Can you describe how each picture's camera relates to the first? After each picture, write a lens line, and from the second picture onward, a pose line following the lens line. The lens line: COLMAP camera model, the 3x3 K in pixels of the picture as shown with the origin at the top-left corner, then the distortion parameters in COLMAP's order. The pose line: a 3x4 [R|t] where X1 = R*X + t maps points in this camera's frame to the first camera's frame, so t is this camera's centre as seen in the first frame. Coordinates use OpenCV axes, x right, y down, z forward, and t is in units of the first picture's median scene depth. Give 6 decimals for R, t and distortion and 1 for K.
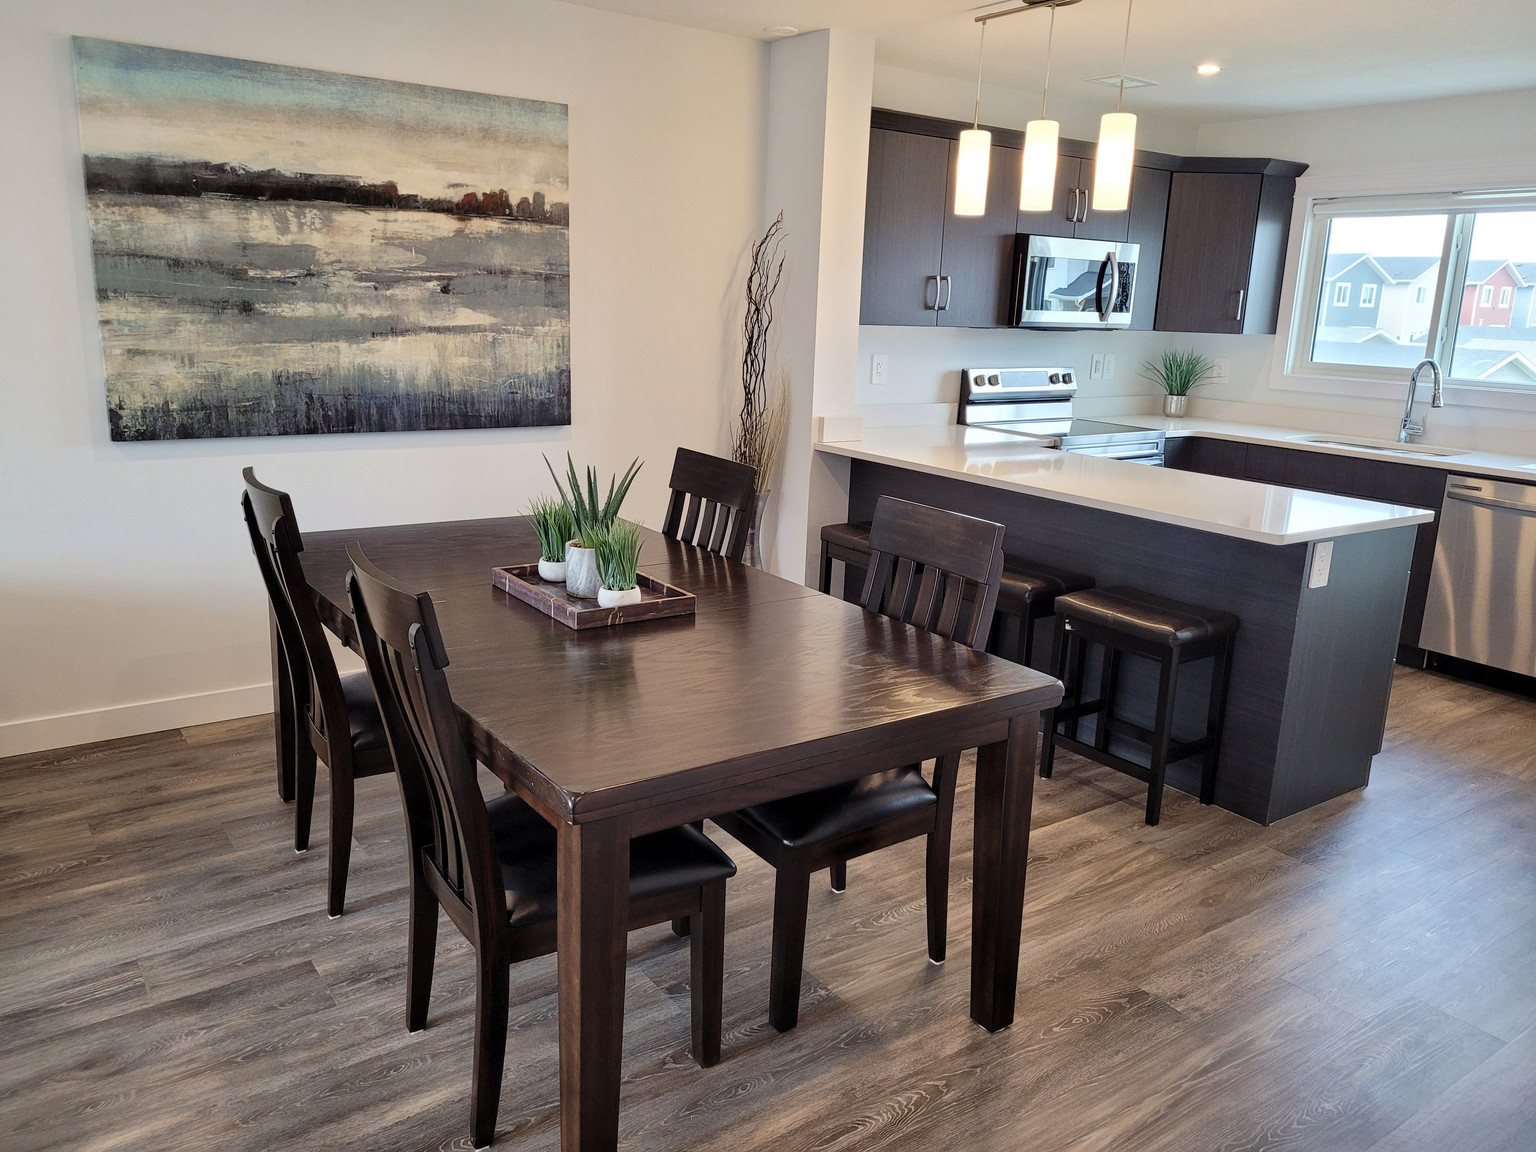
lens RADIAL K [[1165.8, 0, 775.4], [0, 1165.8, 566.7], [0, 0, 1]] dist [0.052168, -0.041412]
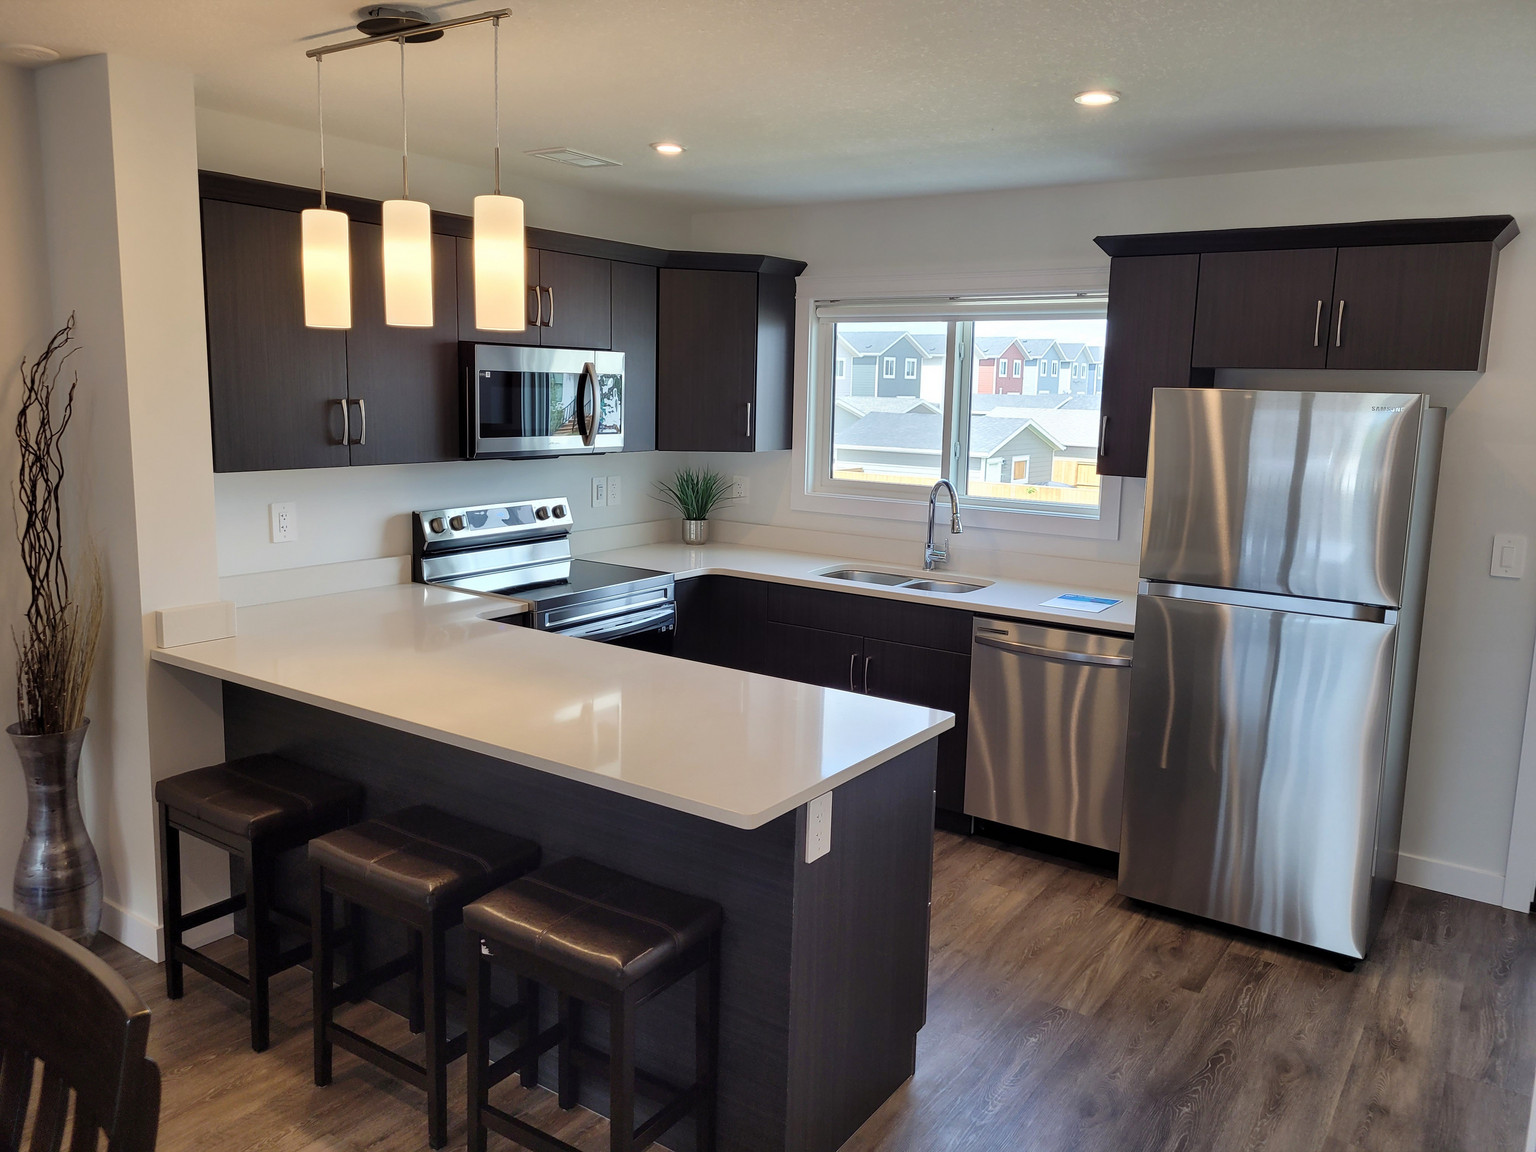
lens RADIAL K [[1165.8, 0, 775.4], [0, 1165.8, 566.7], [0, 0, 1]] dist [0.052168, -0.041412]
pose [[0.942544, -0.067747, 0.327141, 0.182640], [0.087221, 0.995163, -0.045209, -0.108157], [-0.322495, 0.071145, 0.943894, 0.275867]]
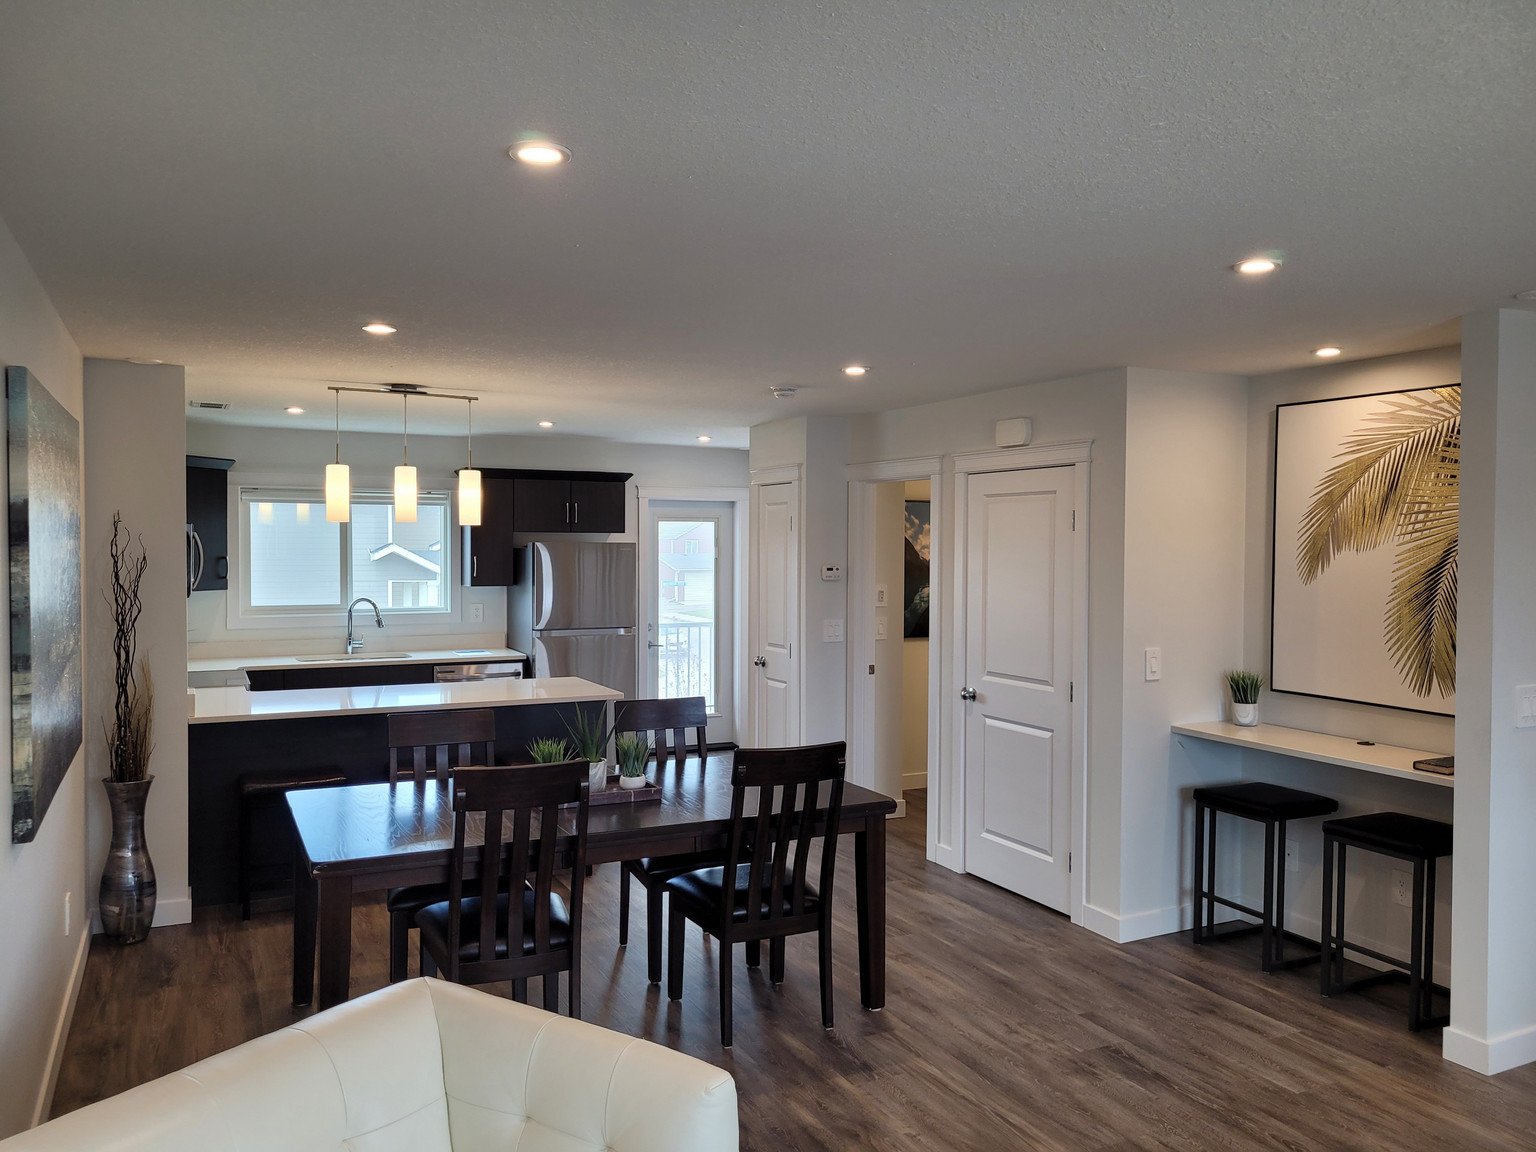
lens RADIAL K [[1160.5, 0, 776.1], [0, 1160.5, 575.7], [0, 0, 1]] dist [0.054140, -0.039206]
pose [[0.162799, -0.065298, 0.984496, -1.122659], [0.224714, 0.974038, 0.027445, -0.167725], [-0.960729, 0.216762, 0.173246, 0.300920]]
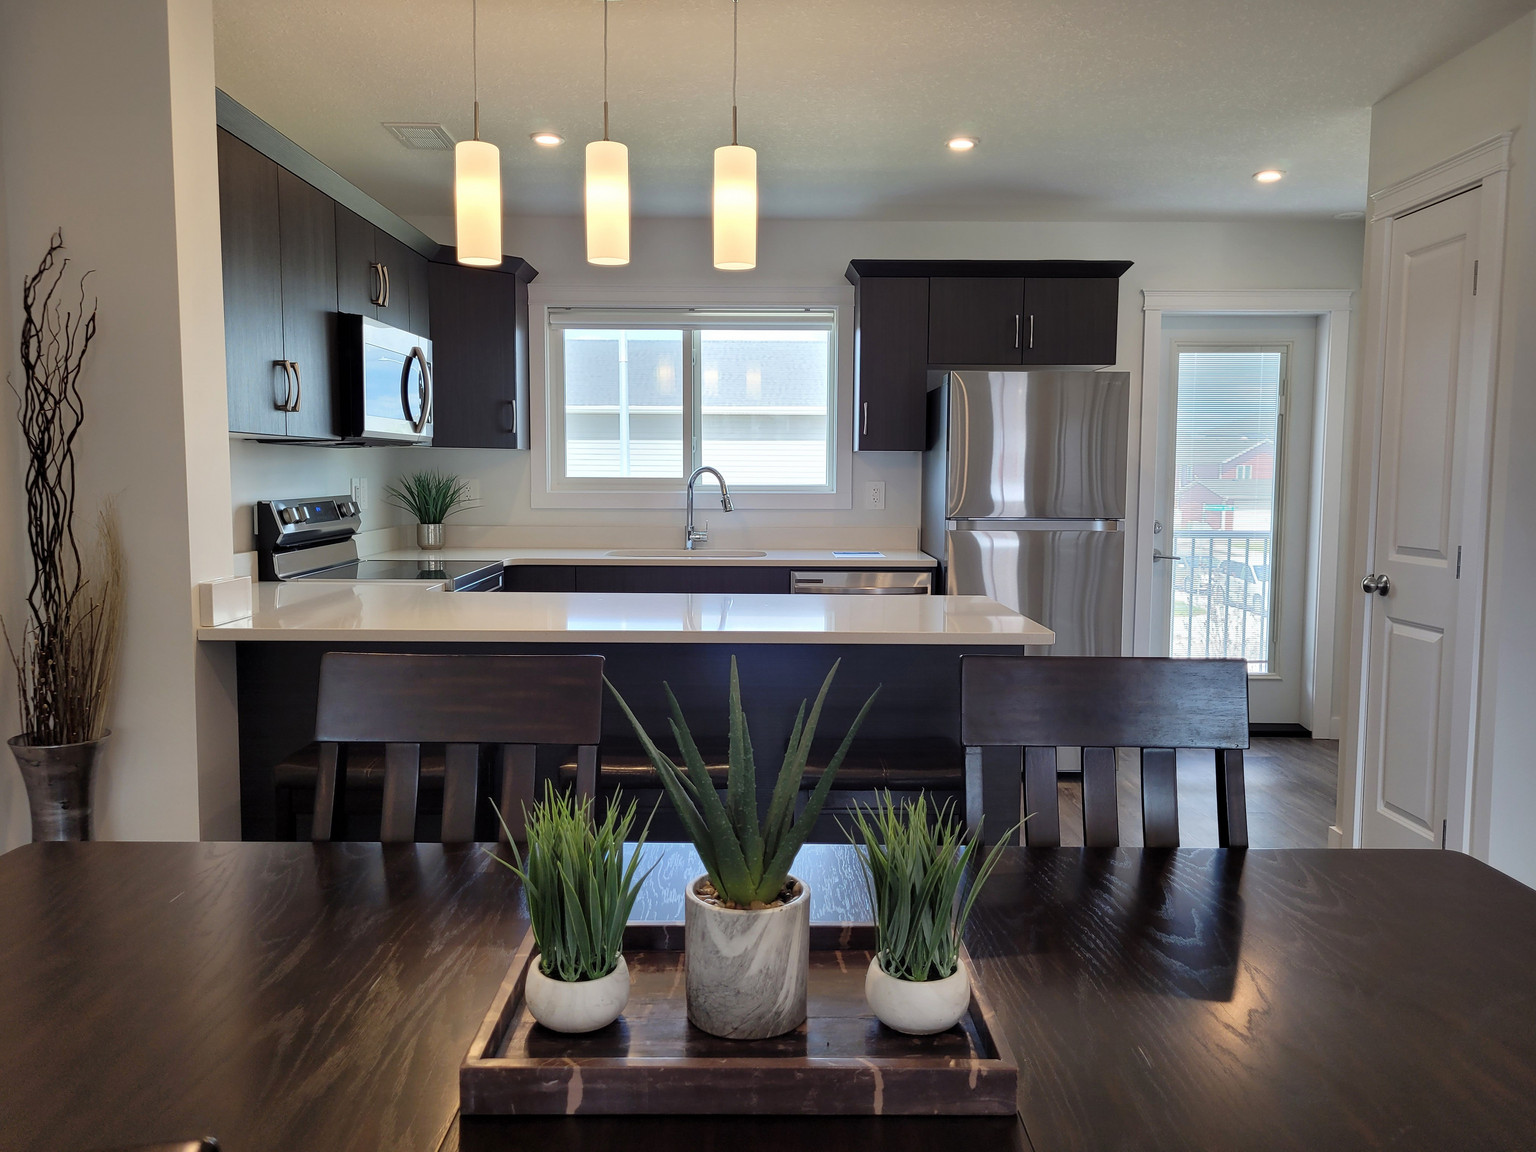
lens RADIAL K [[1165.8, 0, 775.4], [0, 1165.8, 566.7], [0, 0, 1]] dist [0.052168, -0.041412]
pose [[0.577817, -0.103413, 0.809588, -0.318881], [0.202386, 0.979114, -0.019379, -0.079523], [-0.790675, 0.175047, 0.586678, 0.506058]]
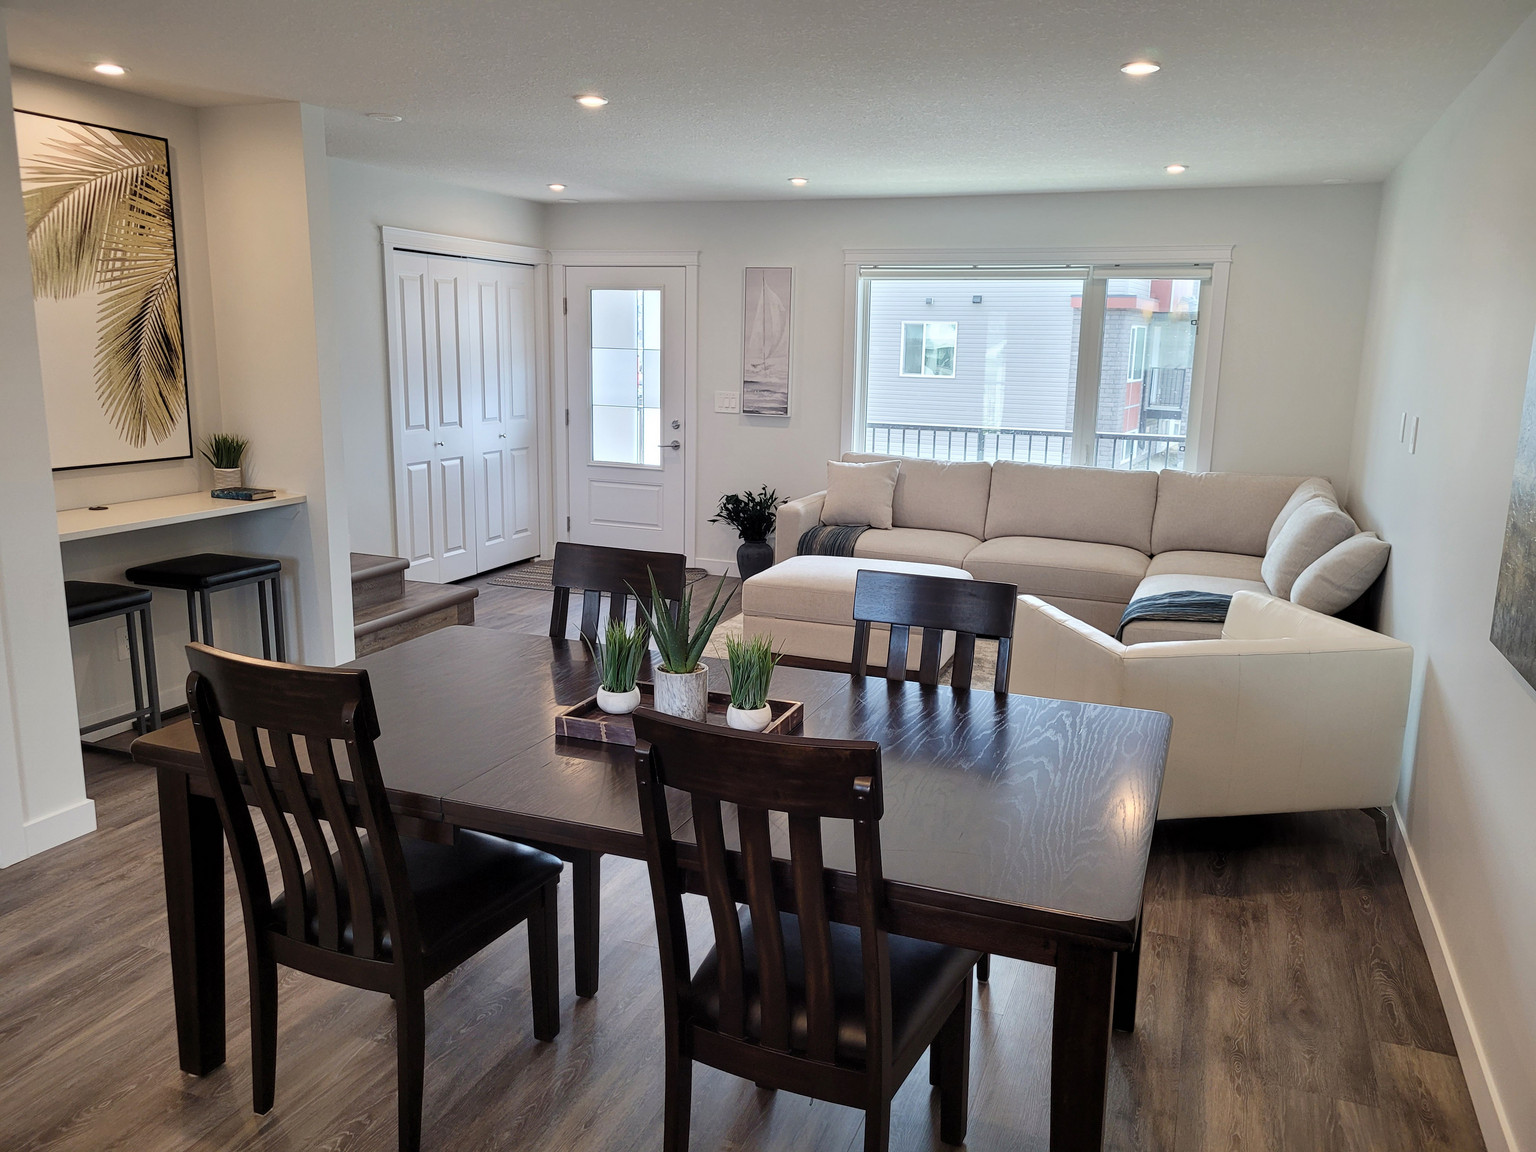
lens RADIAL K [[1165.8, 0, 775.4], [0, 1165.8, 566.7], [0, 0, 1]] dist [0.052168, -0.041412]
pose [[-0.838609, 0.048548, -0.542565, 0.189809], [-0.175932, 0.918505, 0.354114, -0.295327], [0.515541, 0.392417, -0.761726, 1.173019]]
